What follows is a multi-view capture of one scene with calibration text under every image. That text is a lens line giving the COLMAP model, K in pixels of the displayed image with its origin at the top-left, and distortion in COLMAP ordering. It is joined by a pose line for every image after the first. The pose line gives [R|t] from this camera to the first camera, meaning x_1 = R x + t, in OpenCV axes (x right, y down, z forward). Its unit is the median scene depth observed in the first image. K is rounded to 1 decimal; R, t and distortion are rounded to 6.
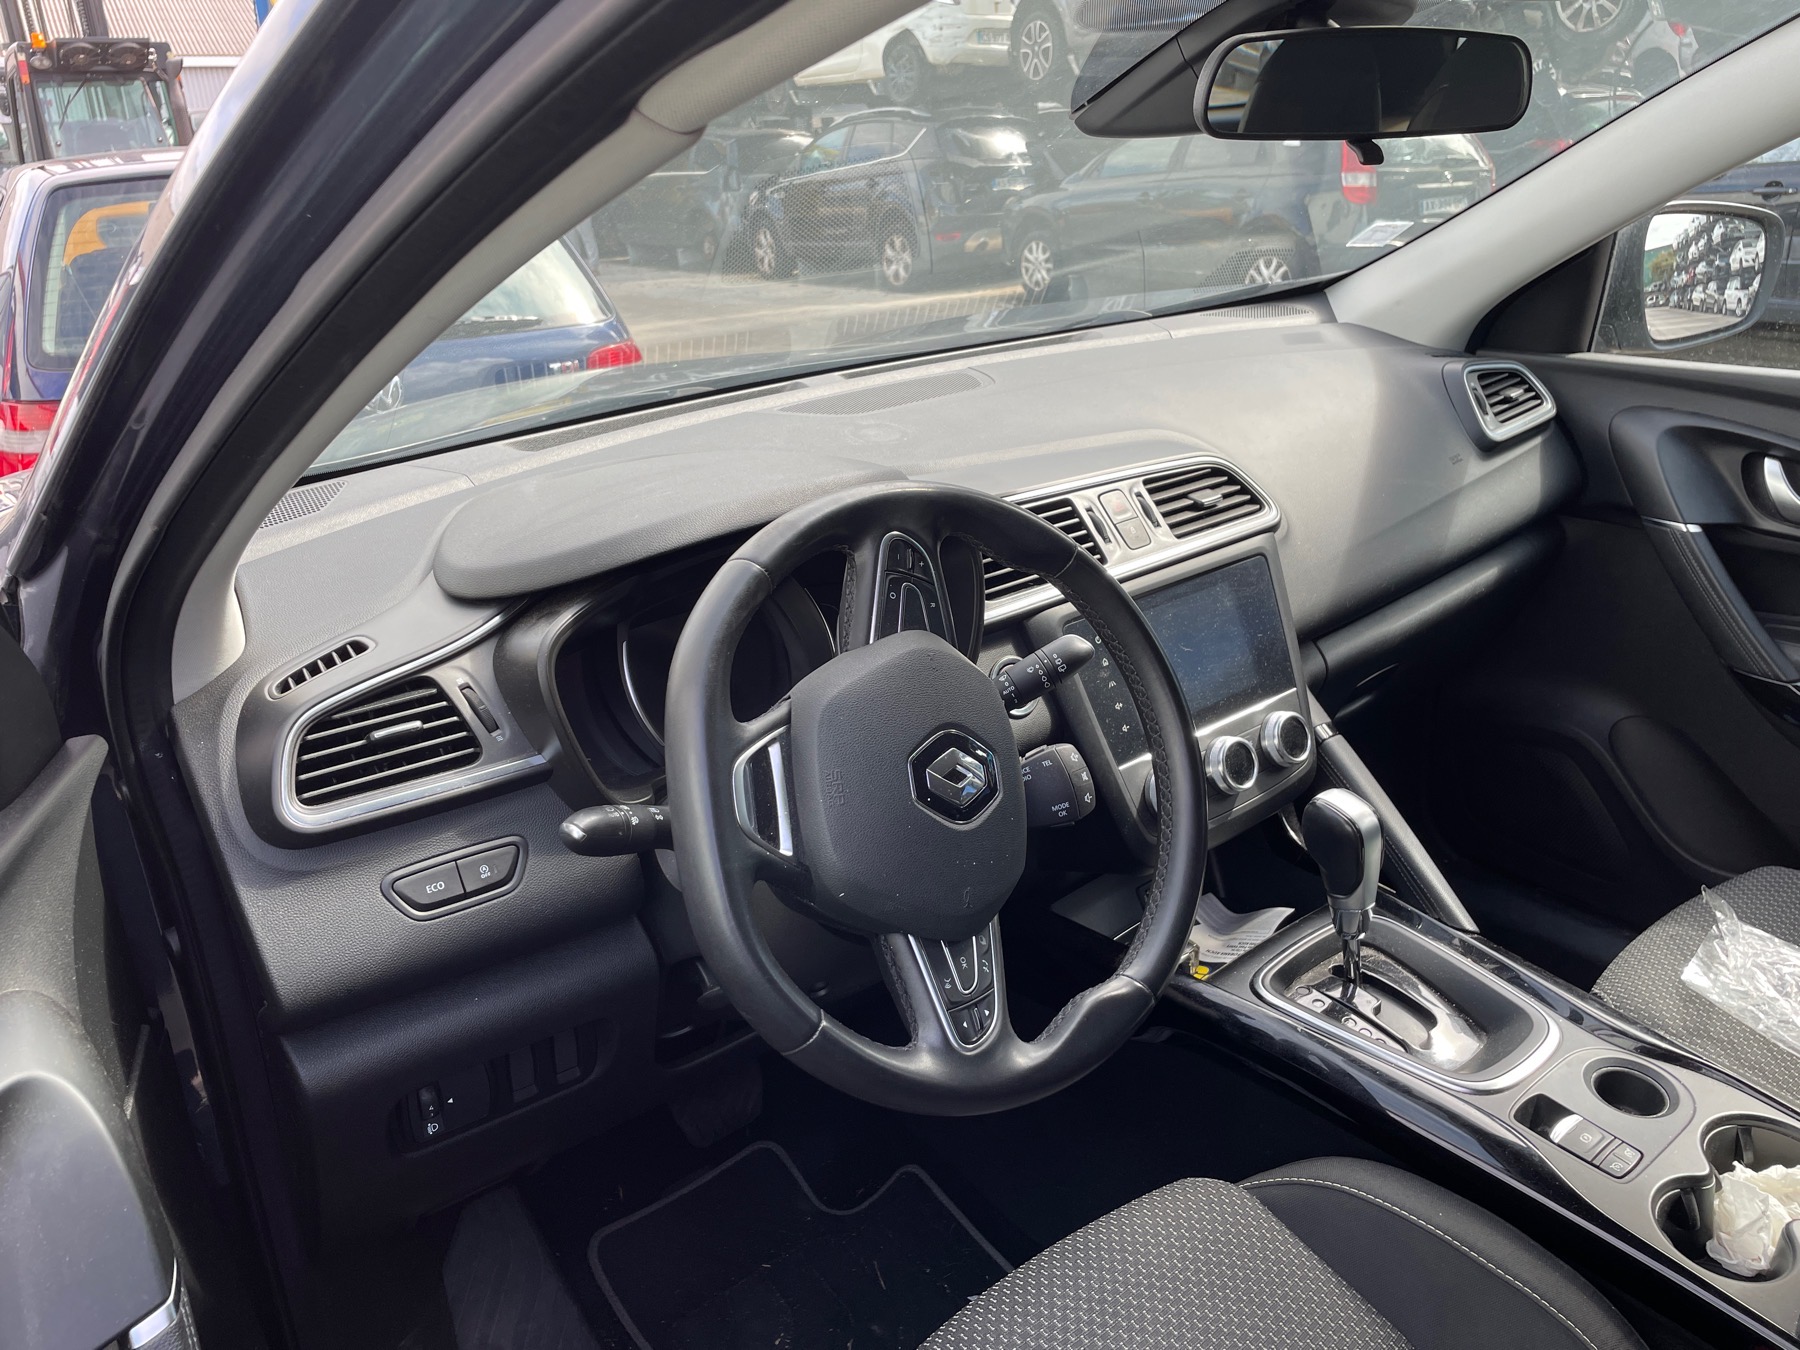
lens RADIAL K [[1388.1, 0, 905.5], [0, 1388.1, 673.9], [0, 0, 1]] dist [0.058524, -0.078015]
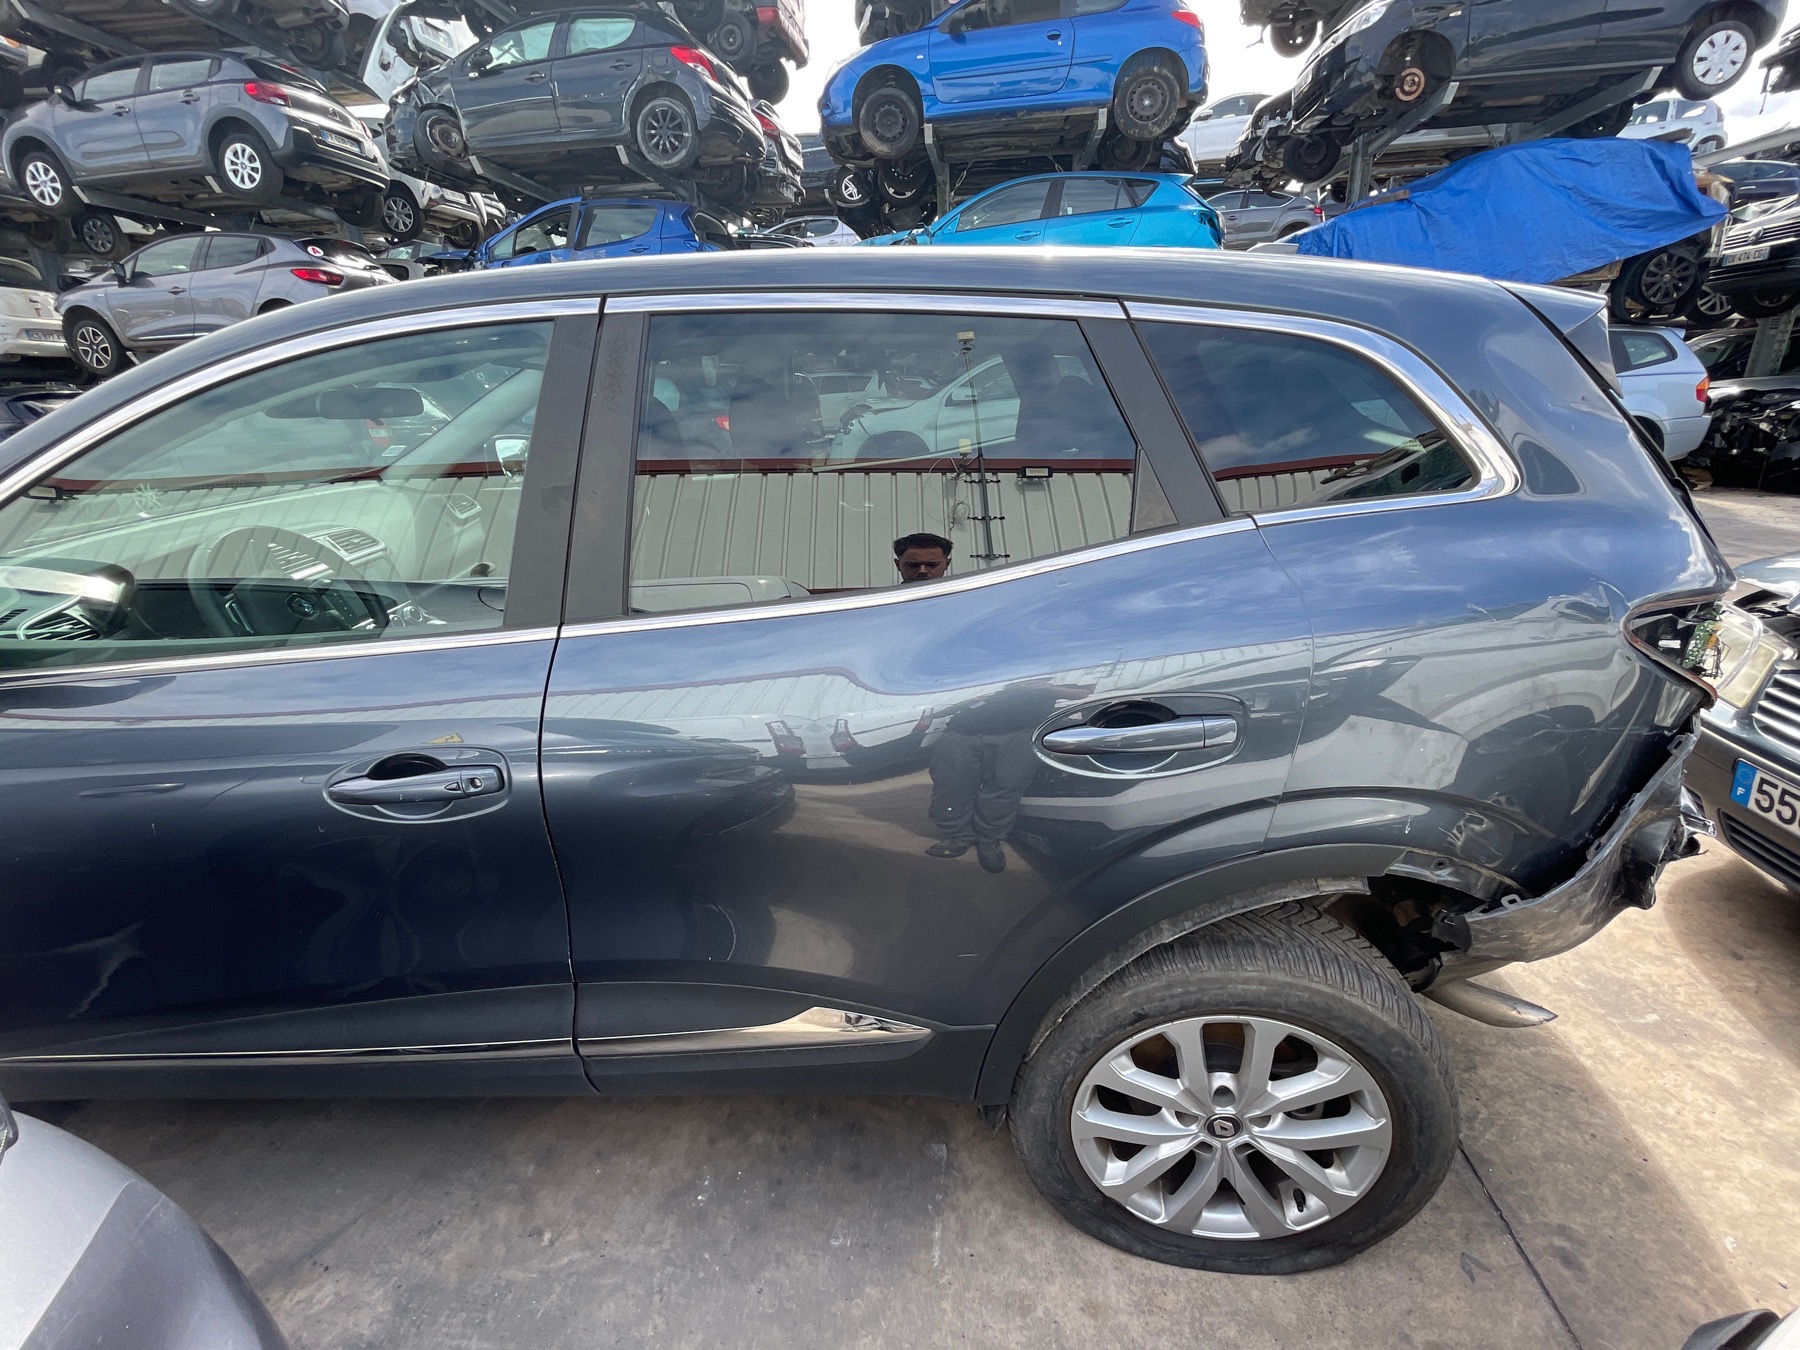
lens RADIAL K [[788.0, 0, 895.8], [0, 788.0, 678.2], [0, 0, 1]] dist [-0.003368, -0.000782]
pose [[0.652962, -0.246150, 0.716276, -0.224931], [0.269437, 0.959342, 0.084060, 0.242896], [-0.707845, 0.138103, 0.692736, -0.678835]]
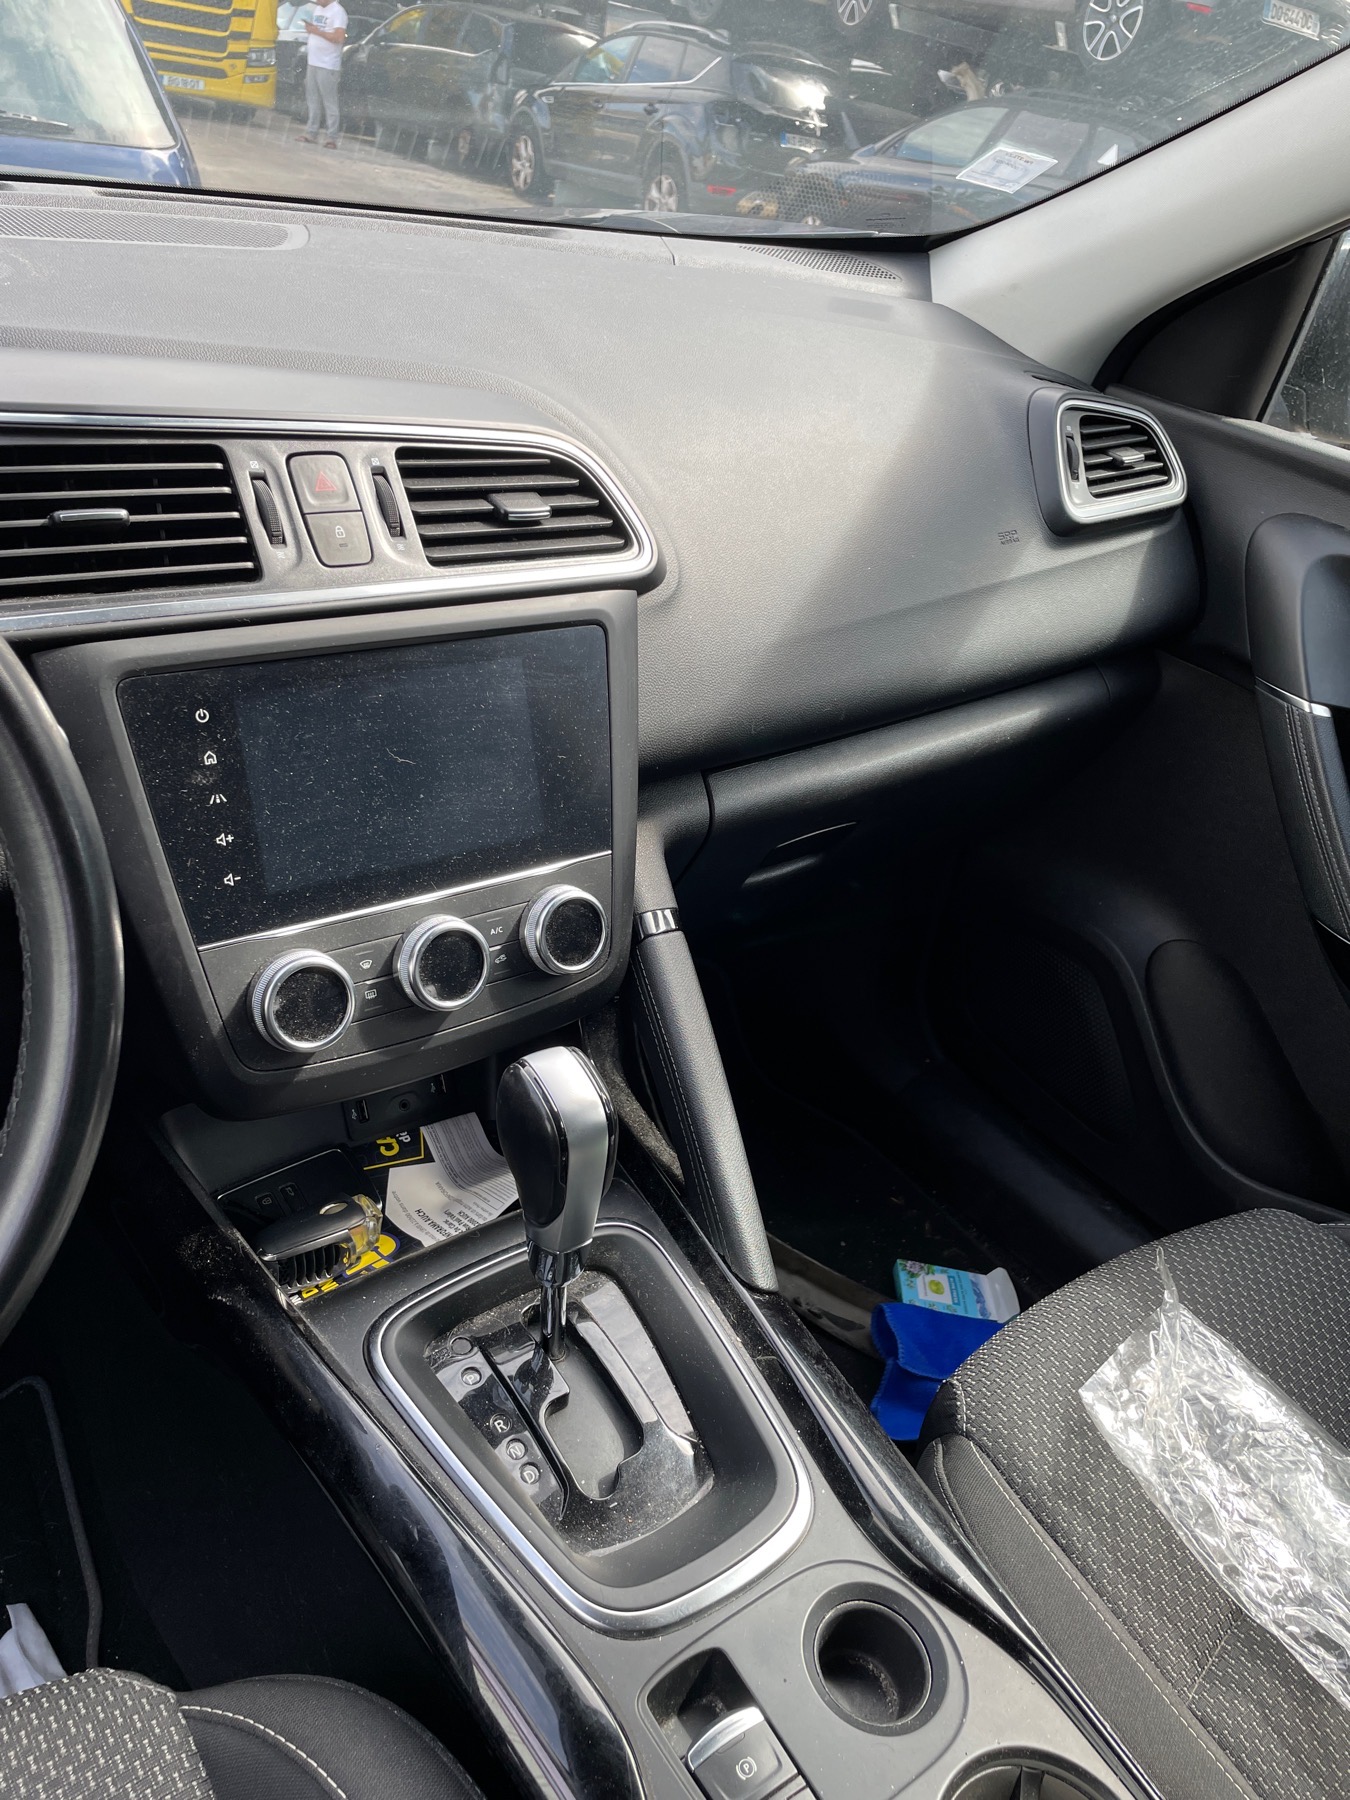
lens RADIAL K [[1388.1, 0, 658.2], [0, 1388.1, 915.4], [0, 0, 1]] dist [0.058524, -0.078015]
pose [[0.979514, 0.190637, 0.064878, 0.213911], [-0.199011, 0.965621, 0.167247, -0.055824], [-0.030764, -0.176732, 0.983778, 0.310369]]
